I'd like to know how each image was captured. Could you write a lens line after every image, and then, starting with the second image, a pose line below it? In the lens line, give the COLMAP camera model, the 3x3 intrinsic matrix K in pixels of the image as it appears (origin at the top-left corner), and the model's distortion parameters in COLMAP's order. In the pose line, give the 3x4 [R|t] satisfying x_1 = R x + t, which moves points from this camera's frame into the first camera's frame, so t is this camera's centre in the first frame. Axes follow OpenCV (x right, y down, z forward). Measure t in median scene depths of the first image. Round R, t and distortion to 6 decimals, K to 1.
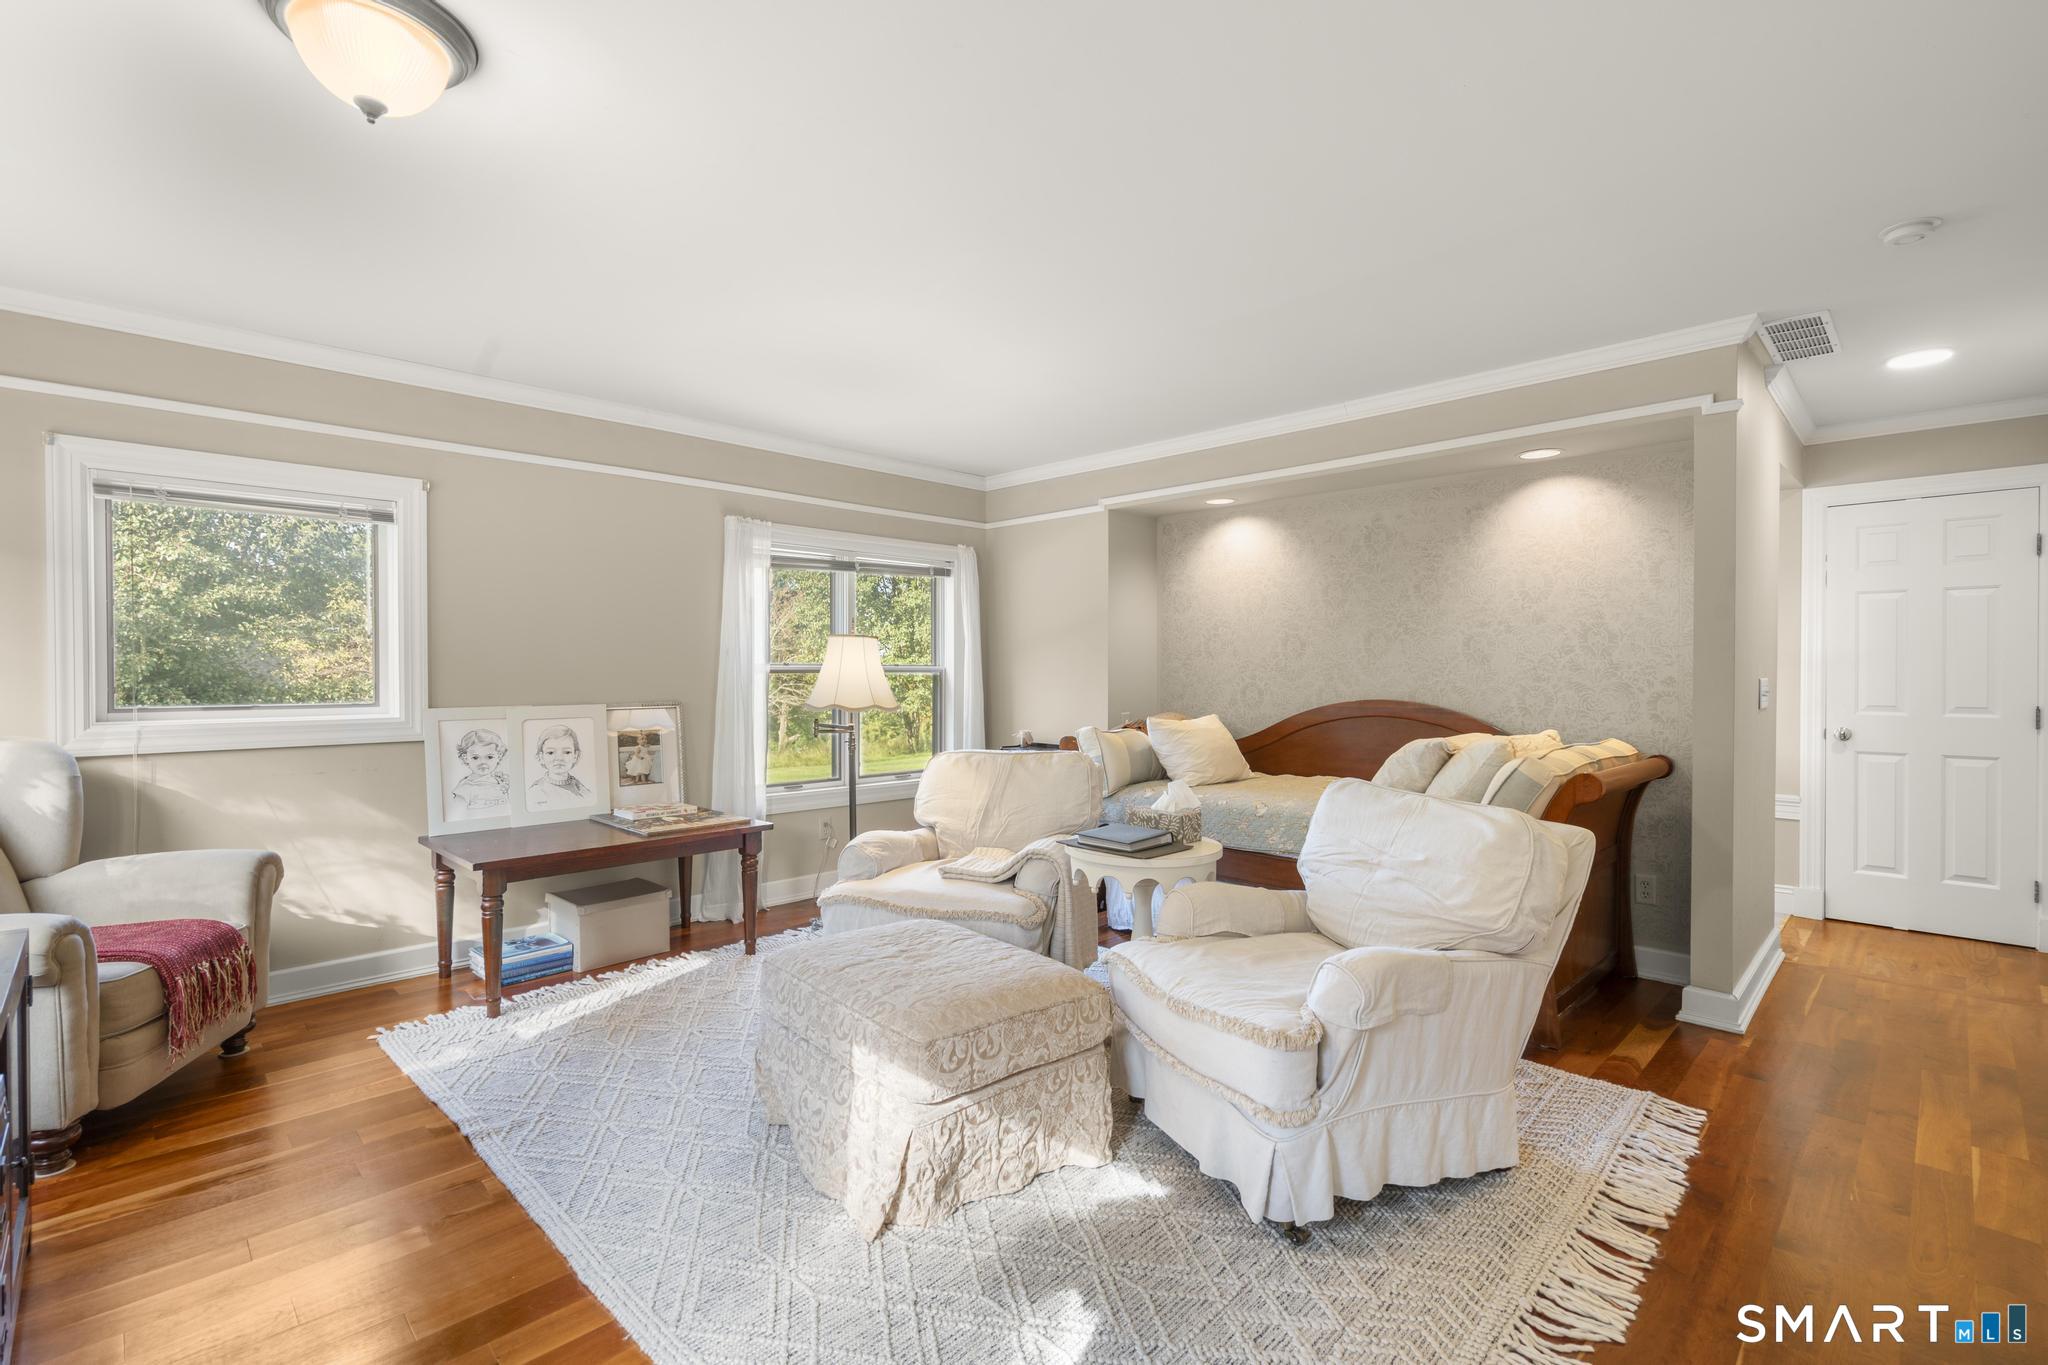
lens RADIAL K [[923.5, 0, 1031.3], [0, 923.5, 681.0], [0, 0, 1]] dist [-0.004514, 0.003058]
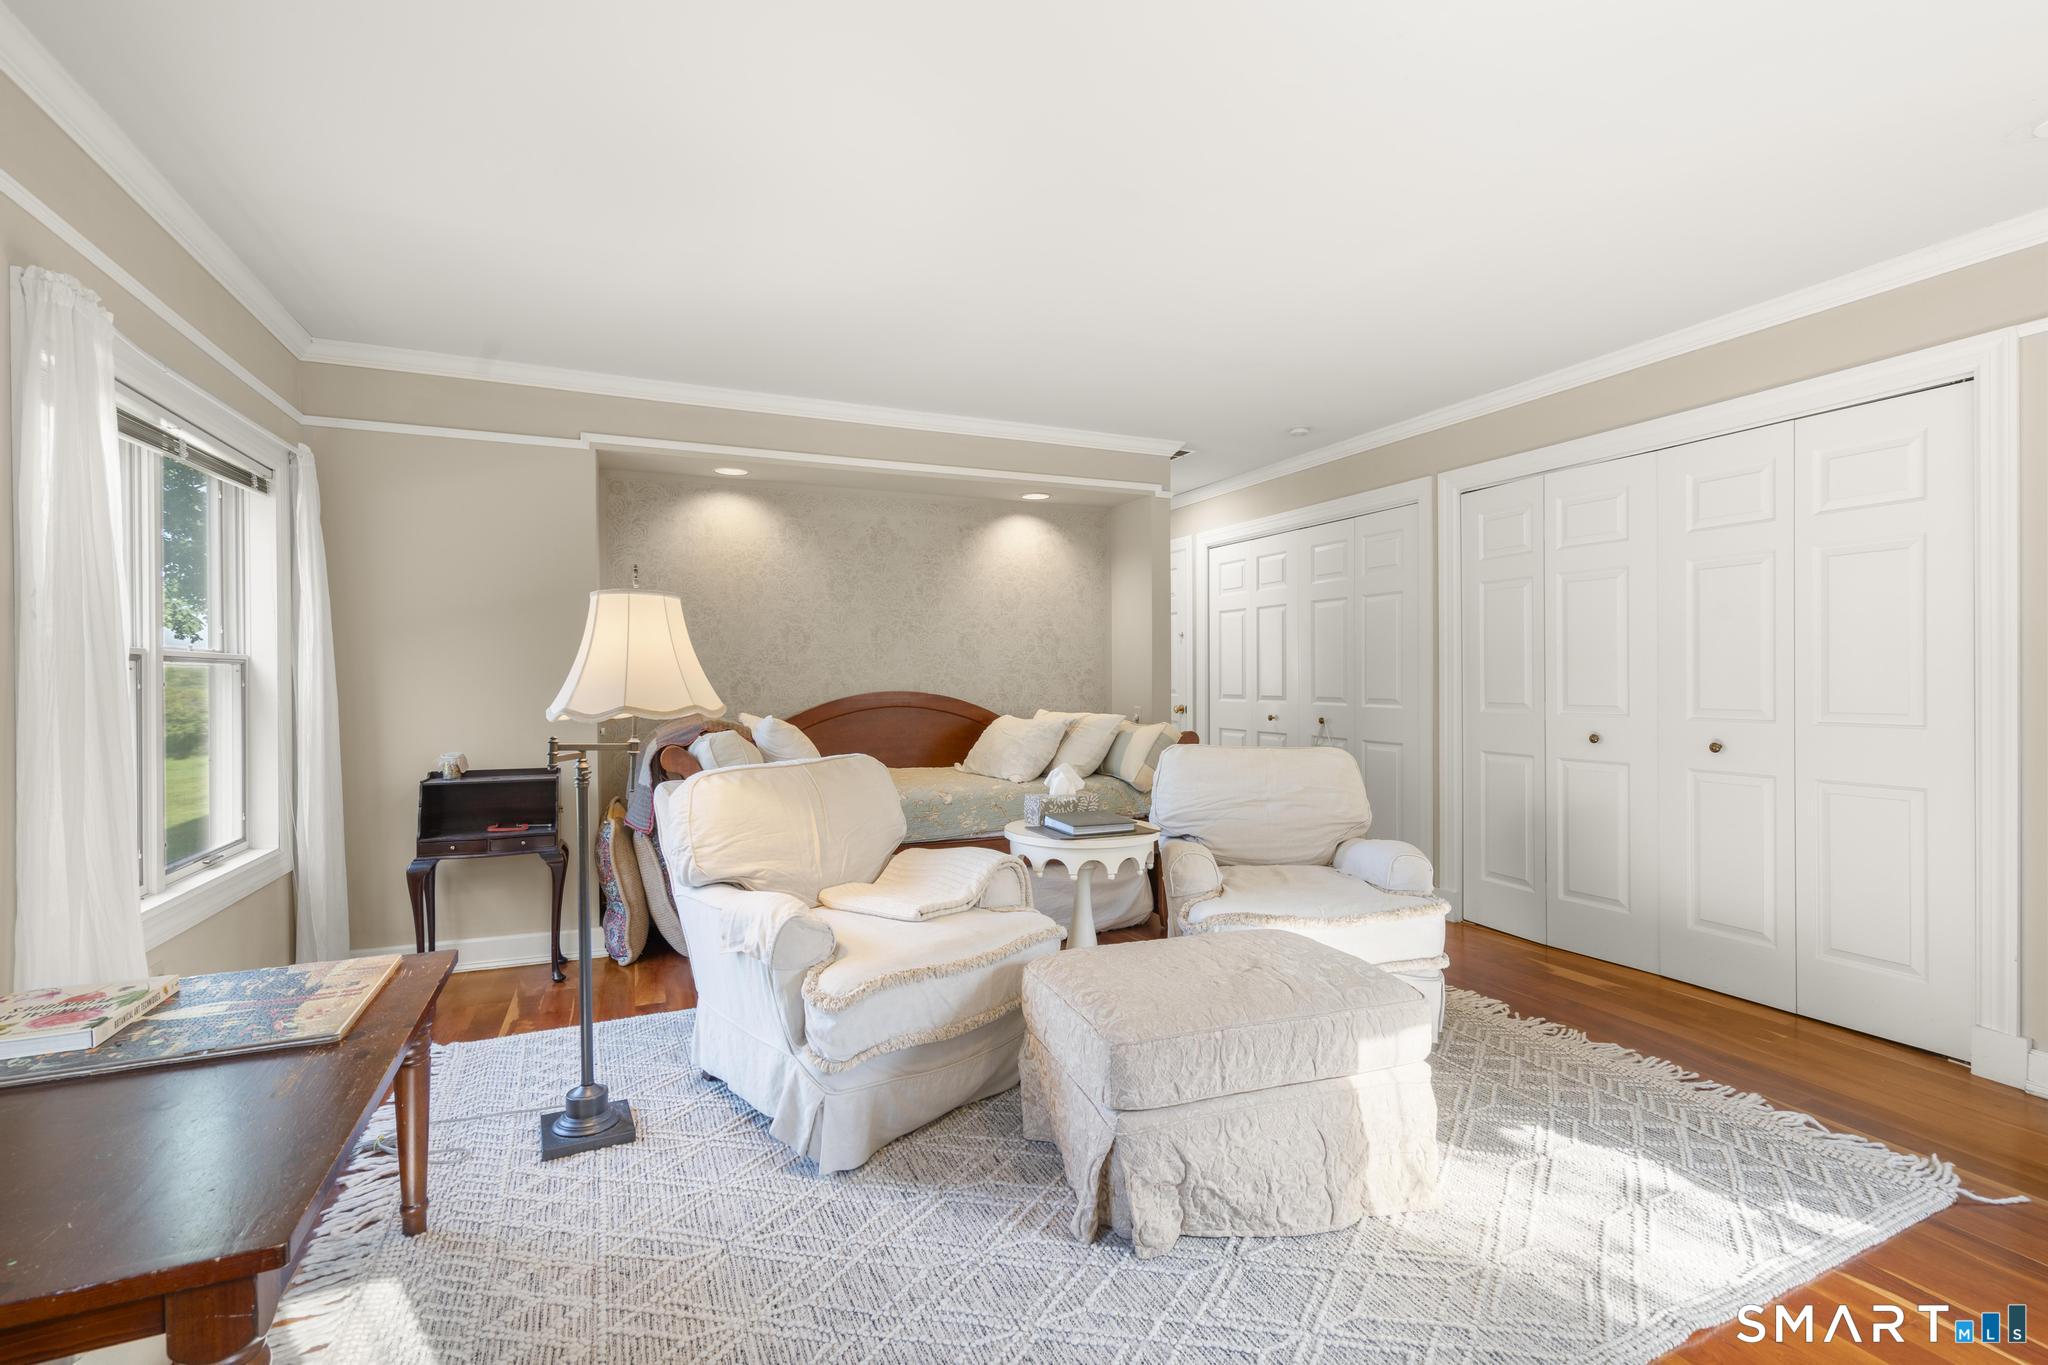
lens RADIAL K [[923.5, 0, 1031.3], [0, 923.5, 681.0], [0, 0, 1]] dist [-0.004514, 0.003058]
pose [[0.366043, -0.008590, 0.930558, -0.607953], [0.014465, 0.999889, 0.003540, 0.007408], [-0.930486, 0.012164, 0.366126, 0.492263]]
